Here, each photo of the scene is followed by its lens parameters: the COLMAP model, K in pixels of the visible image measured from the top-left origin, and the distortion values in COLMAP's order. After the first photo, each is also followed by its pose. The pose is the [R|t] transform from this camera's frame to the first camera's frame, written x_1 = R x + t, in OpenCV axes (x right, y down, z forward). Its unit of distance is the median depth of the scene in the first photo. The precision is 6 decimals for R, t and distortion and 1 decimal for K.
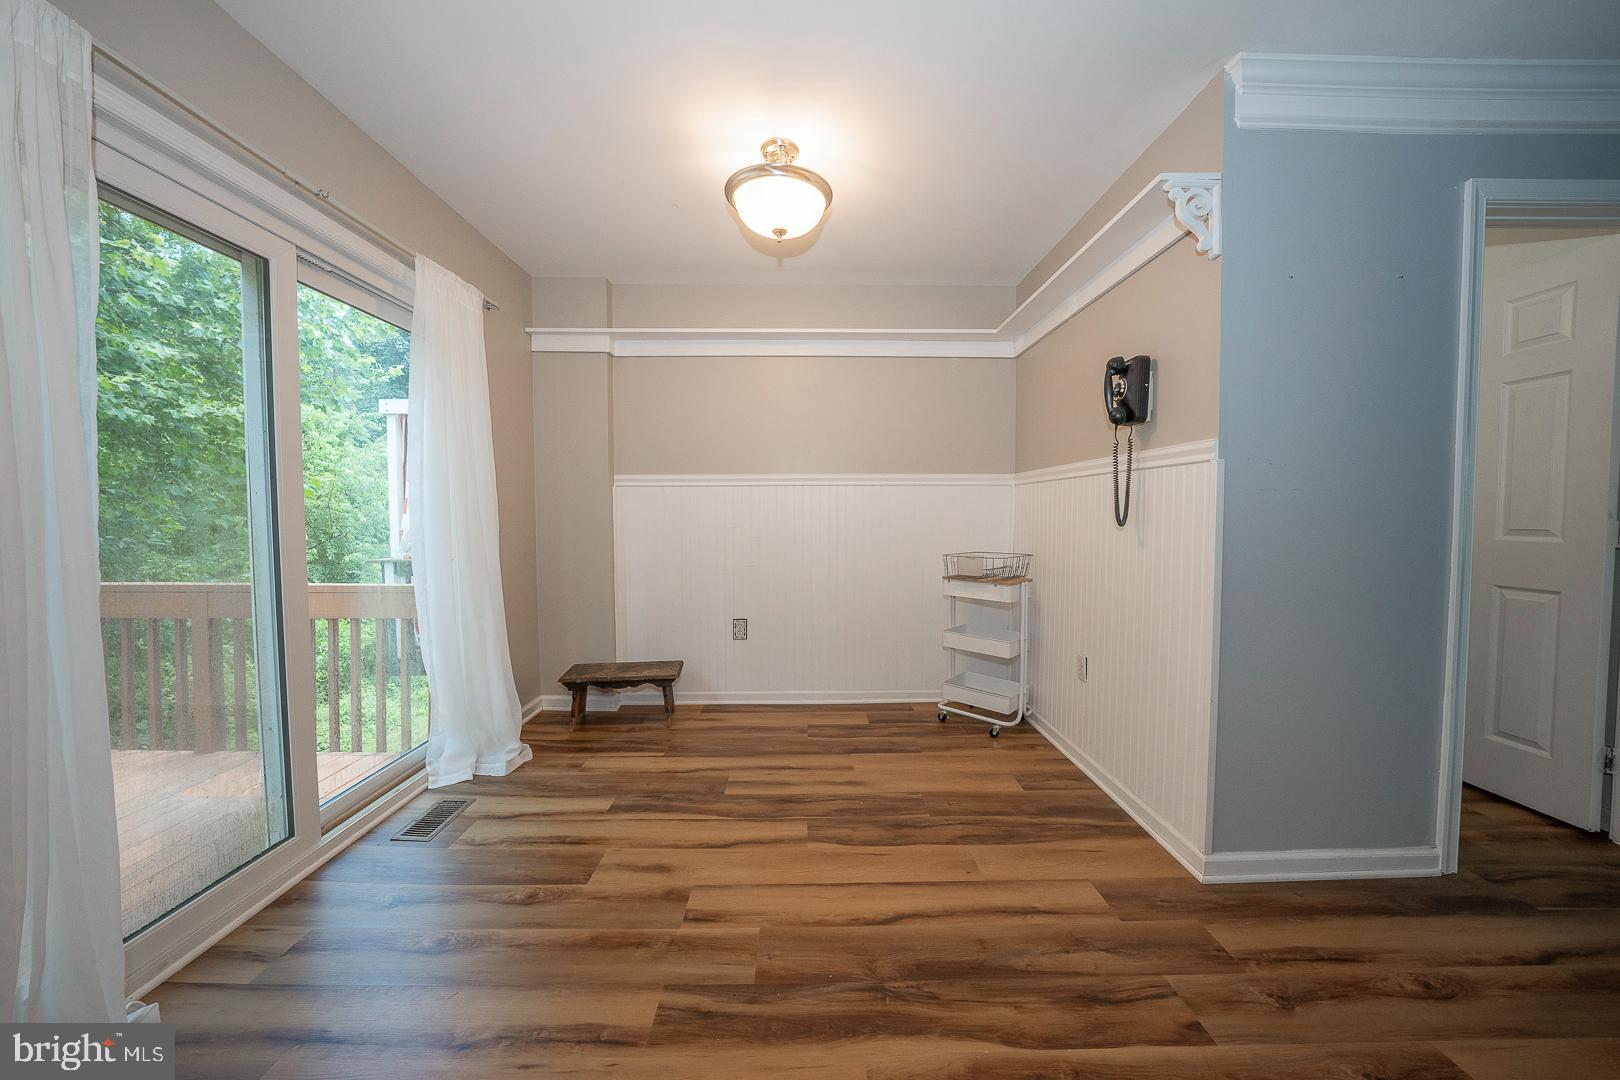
lens RADIAL K [[558.8, 0, 810.9], [0, 558.8, 534.9], [0, 0, 1]] dist [-0.030250, 0.006783]
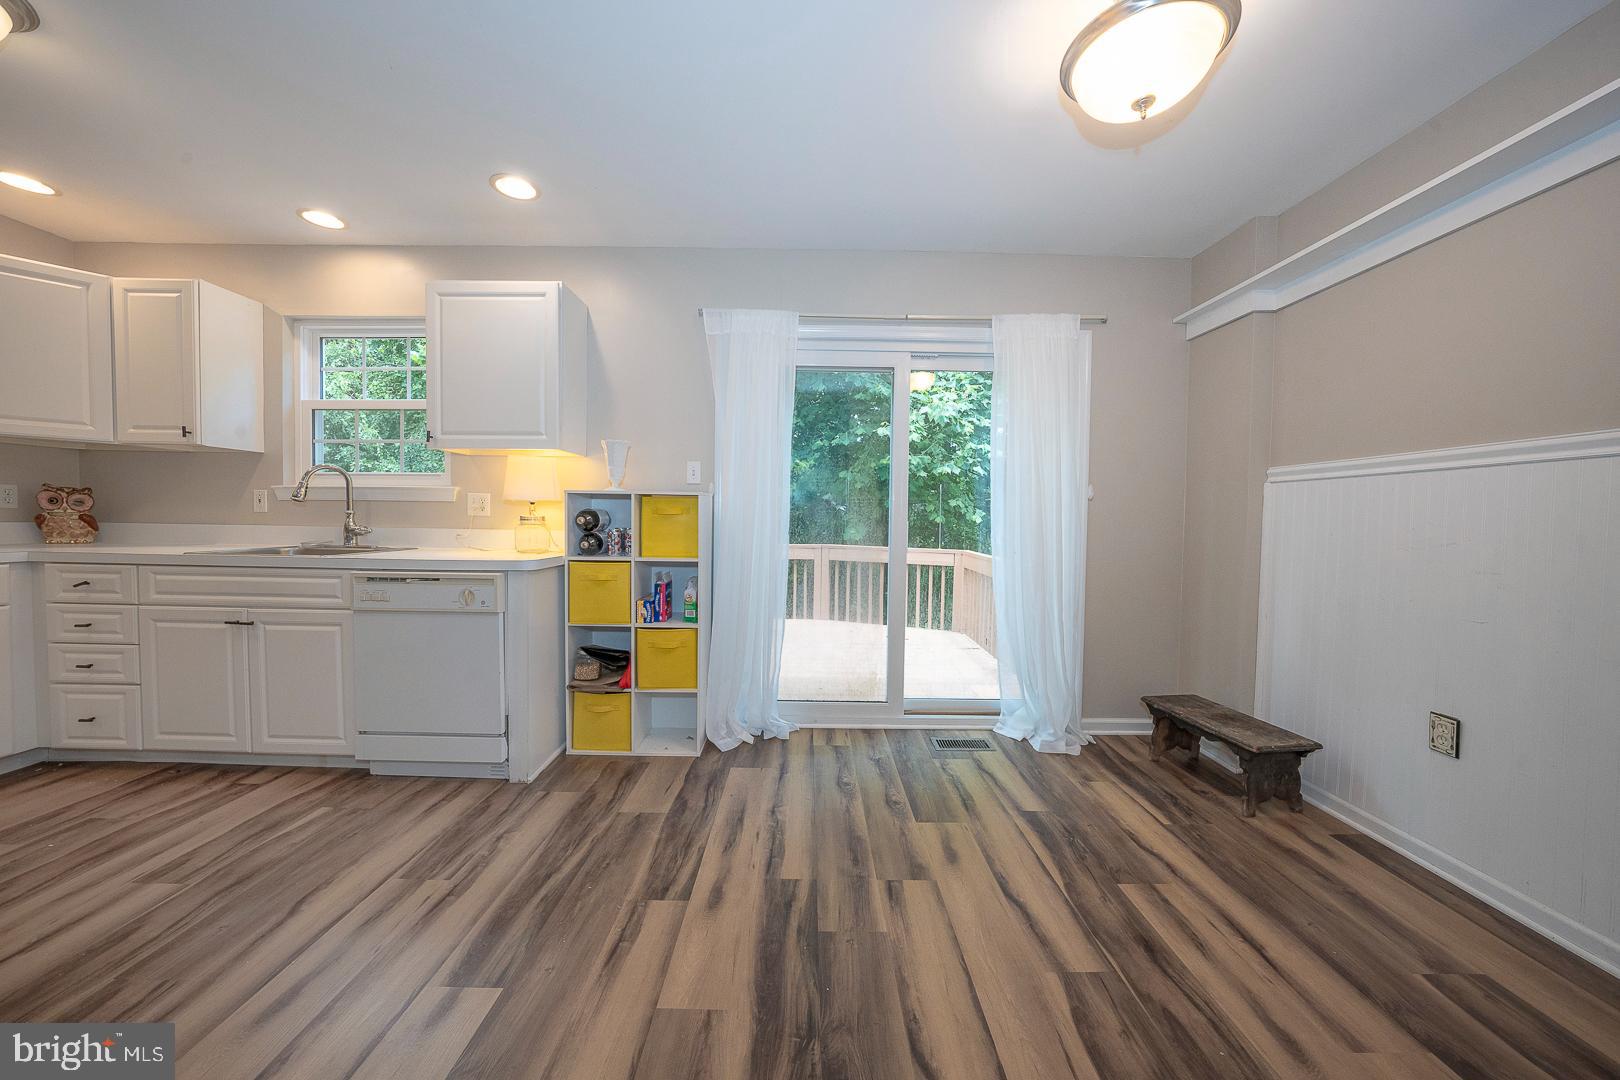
lens RADIAL K [[558.8, 0, 810.9], [0, 558.8, 534.9], [0, 0, 1]] dist [-0.030250, 0.006783]
pose [[-0.011405, 0.033429, -0.999376, 0.642479], [-0.056387, 0.997829, 0.034021, -0.011536], [0.998344, 0.056740, -0.009496, 0.622201]]
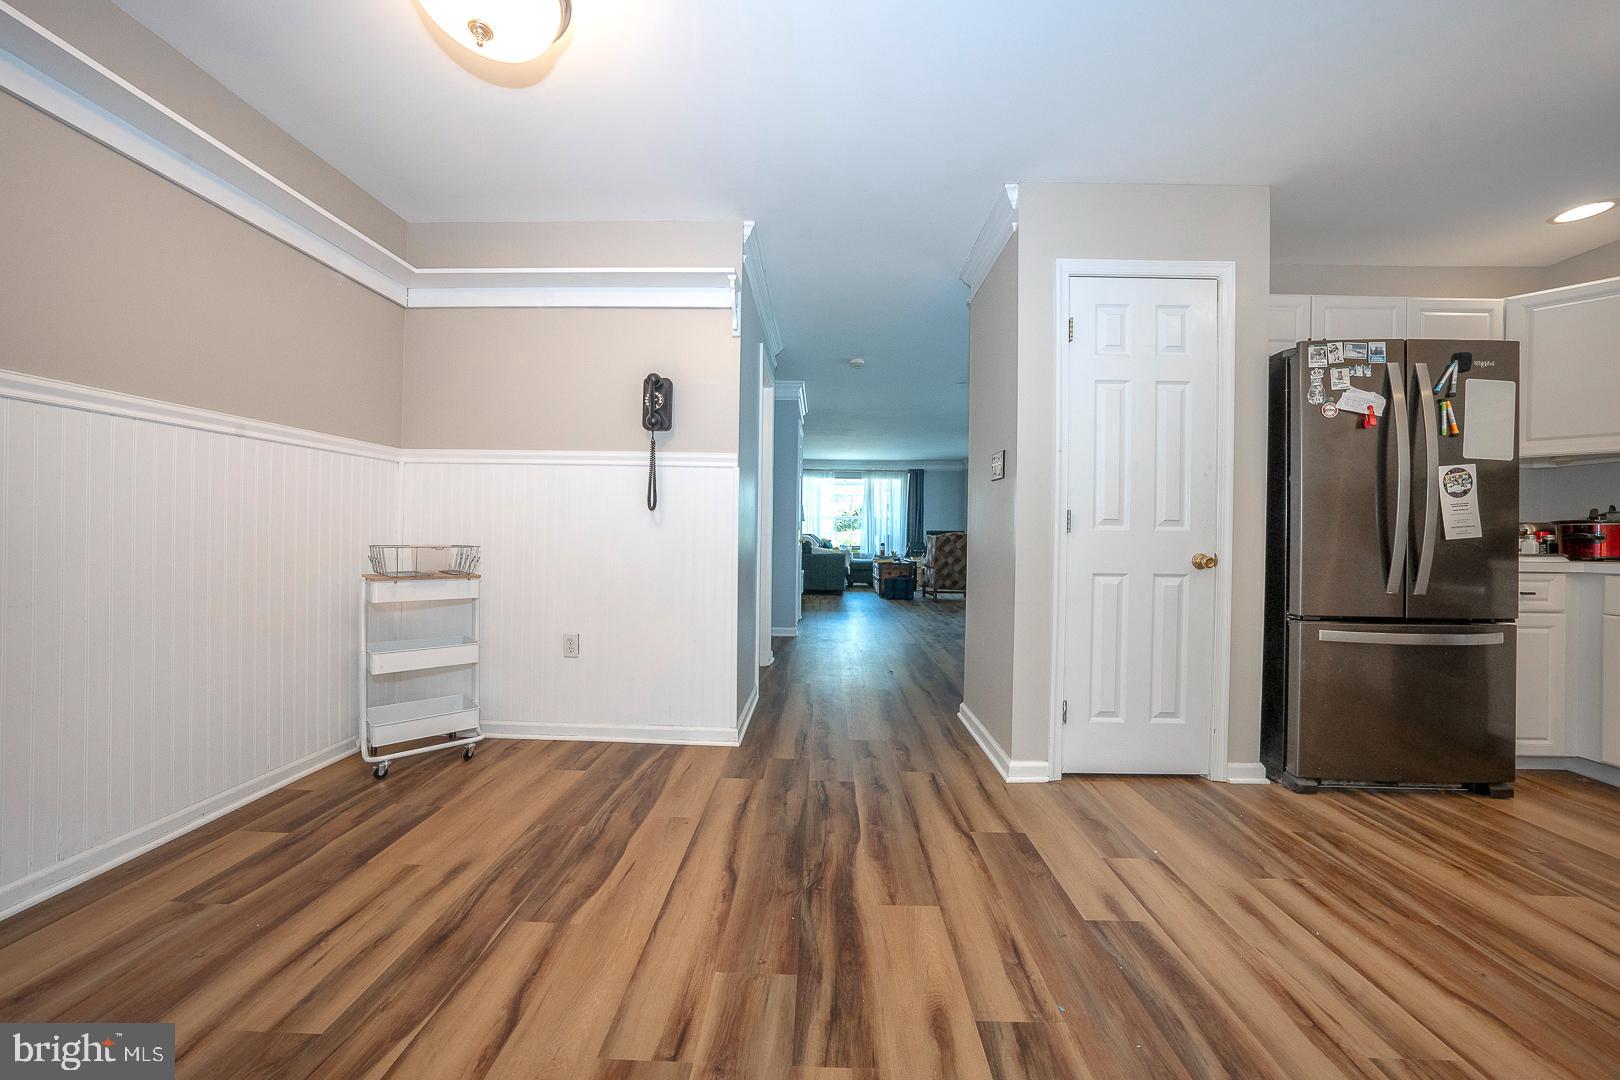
lens RADIAL K [[558.8, 0, 810.9], [0, 558.8, 534.9], [0, 0, 1]] dist [-0.030250, 0.006783]
pose [[0.039031, -0.000327, 0.999238, -0.674723], [0.024811, 0.999692, -0.000642, 0.048754], [-0.998930, 0.024817, 0.039027, 0.603339]]
